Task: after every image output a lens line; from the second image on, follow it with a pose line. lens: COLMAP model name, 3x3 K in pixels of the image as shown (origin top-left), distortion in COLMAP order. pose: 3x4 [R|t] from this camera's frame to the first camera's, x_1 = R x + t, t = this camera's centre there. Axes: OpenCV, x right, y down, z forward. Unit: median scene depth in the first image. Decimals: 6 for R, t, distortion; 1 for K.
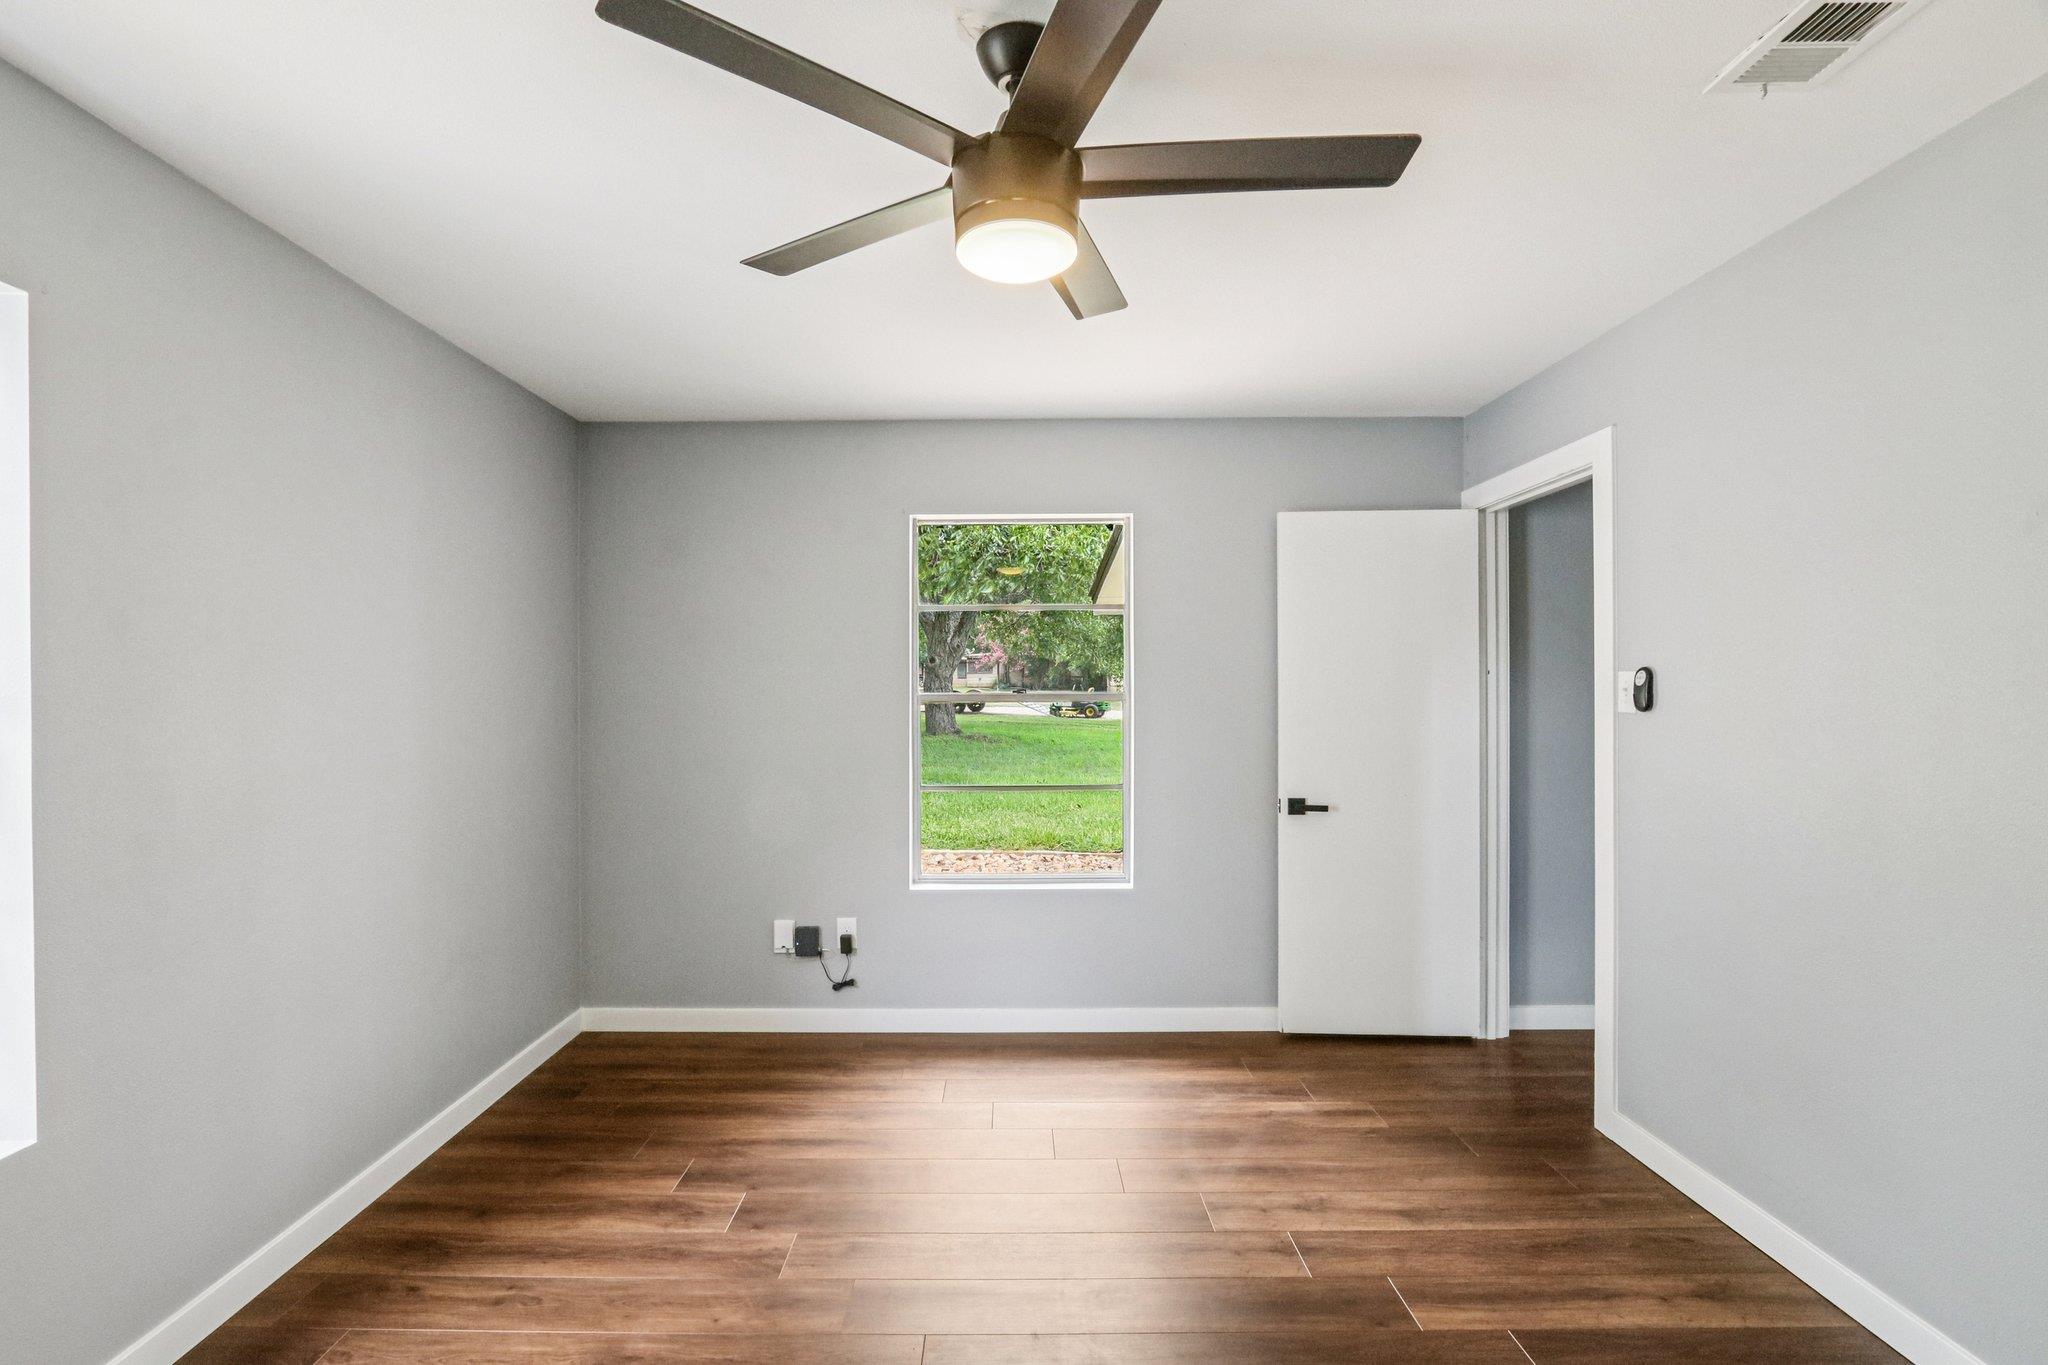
lens RADIAL K [[960.1, 0, 1019.9], [0, 960.1, 662.3], [0, 0, 1]] dist [-0.017572, 0.000720]
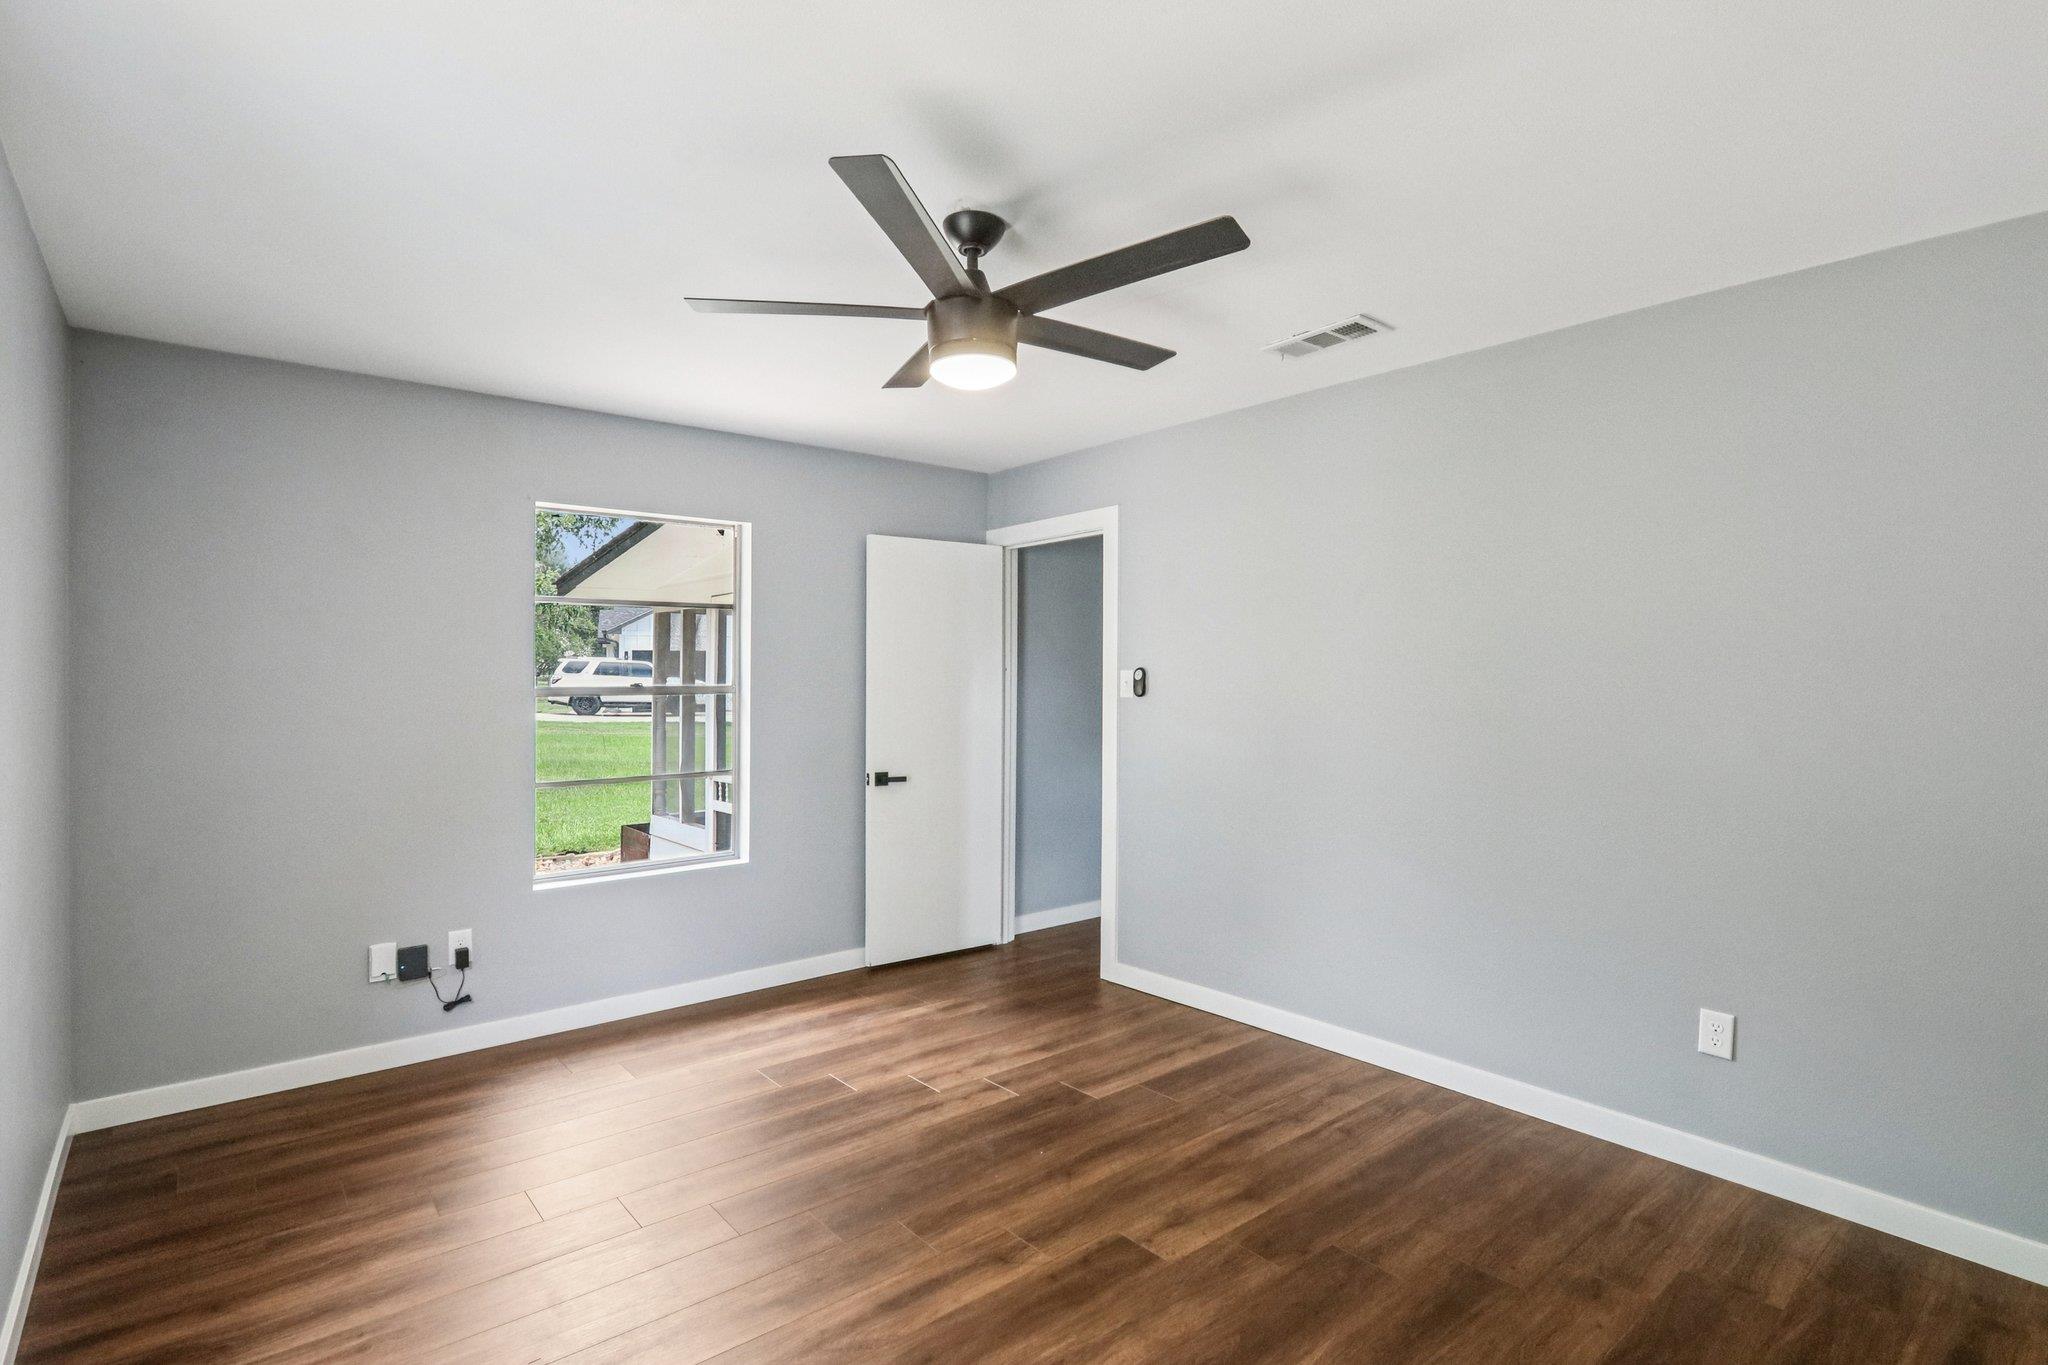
lens RADIAL K [[1005.7, 0, 1007.0], [0, 1005.7, 680.8], [0, 0, 1]] dist [-0.016359, 0.001107]
pose [[0.764532, 0.000919, 0.644585, -0.441717], [-0.016495, 0.999699, 0.018139, 0.000442], [-0.644375, -0.024500, 0.764317, -0.077008]]
